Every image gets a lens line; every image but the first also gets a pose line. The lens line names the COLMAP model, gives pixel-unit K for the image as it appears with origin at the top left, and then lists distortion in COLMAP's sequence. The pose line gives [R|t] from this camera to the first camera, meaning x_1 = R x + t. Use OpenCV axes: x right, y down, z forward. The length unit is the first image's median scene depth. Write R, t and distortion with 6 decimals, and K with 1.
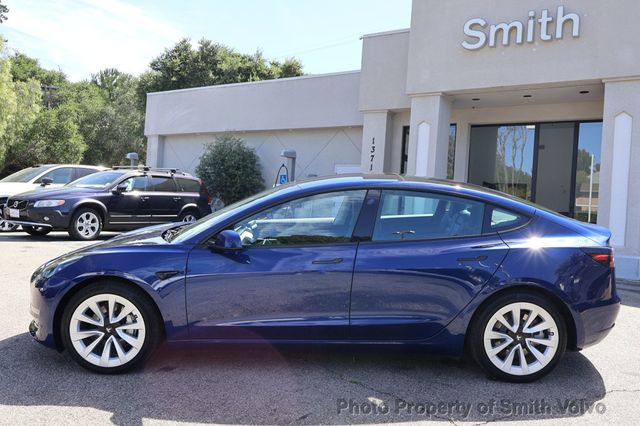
lens RADIAL K [[574.5, 0, 320.0], [0, 574.5, 213.0], [0, 0, 1]] dist [0.010794, 0.010172]
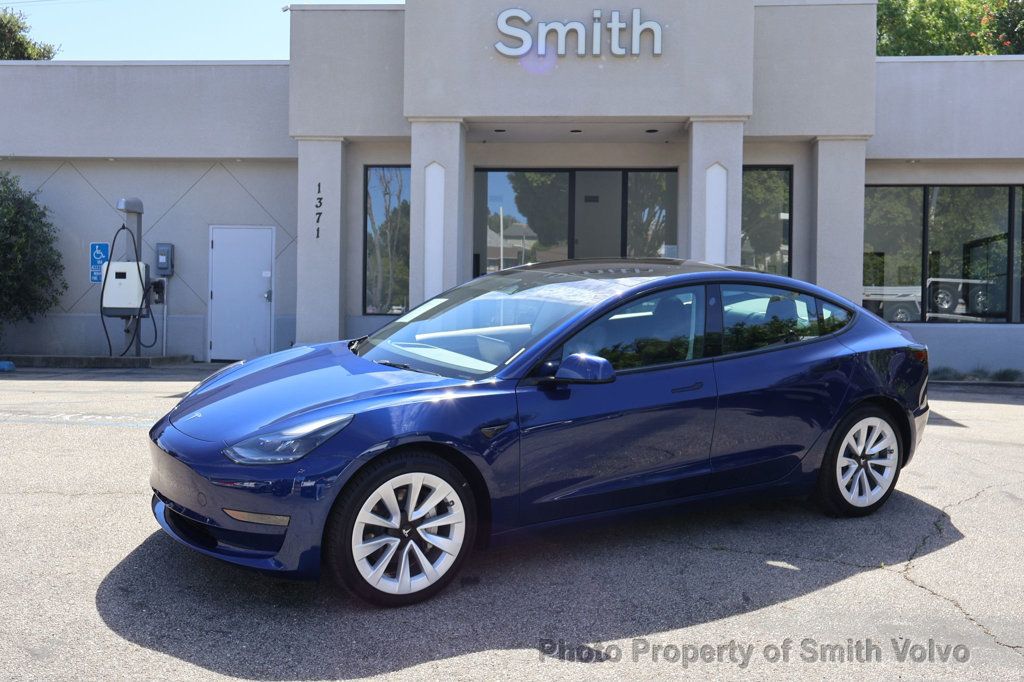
lens RADIAL K [[968.8, 0, 512.0], [0, 968.8, 341.0], [0, 0, 1]] dist [0.034974, 0.003092]
pose [[0.855768, -0.060378, 0.513825, -0.346978], [0.036667, 0.997747, 0.056173, -0.021610], [-0.516059, -0.029231, 0.856054, 0.037292]]
